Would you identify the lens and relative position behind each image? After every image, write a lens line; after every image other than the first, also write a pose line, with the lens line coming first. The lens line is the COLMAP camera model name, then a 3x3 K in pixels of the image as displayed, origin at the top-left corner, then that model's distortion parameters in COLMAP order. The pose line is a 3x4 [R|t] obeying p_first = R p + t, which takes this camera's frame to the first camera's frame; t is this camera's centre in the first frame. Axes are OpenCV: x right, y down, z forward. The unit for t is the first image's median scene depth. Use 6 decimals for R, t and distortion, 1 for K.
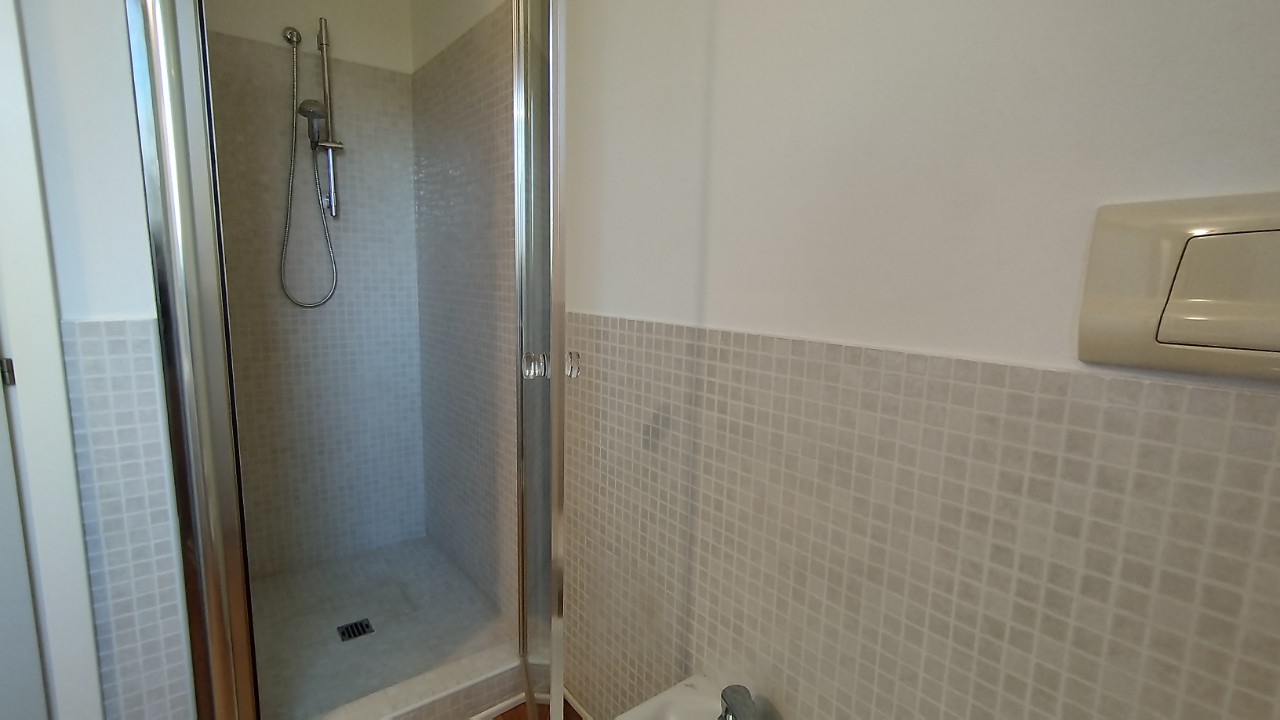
lens RADIAL K [[589.2, 0, 636.0], [0, 589.2, 361.7], [0, 0, 1]] dist [0.003990, 0.001492]
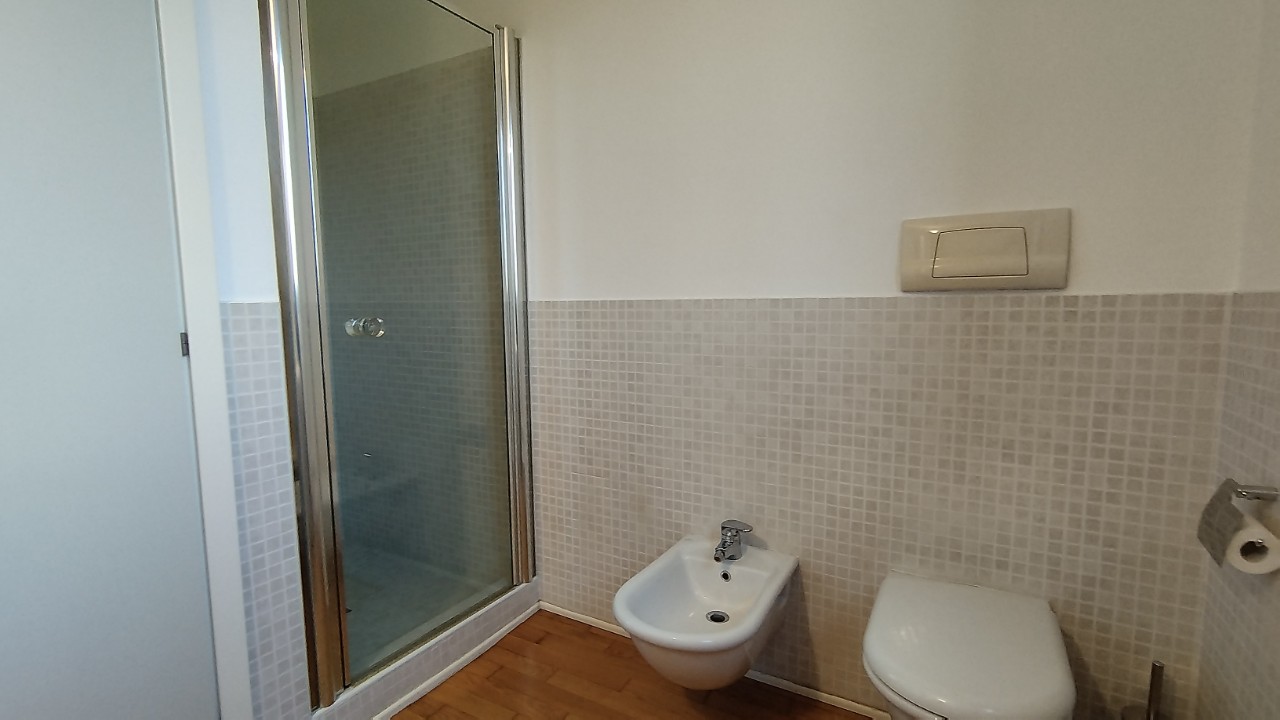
lens RADIAL K [[589.2, 0, 636.0], [0, 589.2, 361.7], [0, 0, 1]] dist [0.003990, 0.001492]
pose [[0.923711, -0.067027, 0.377181, -0.628710], [0.084762, 0.995931, -0.030601, 0.154500], [-0.373595, 0.060237, 0.925634, -0.397392]]
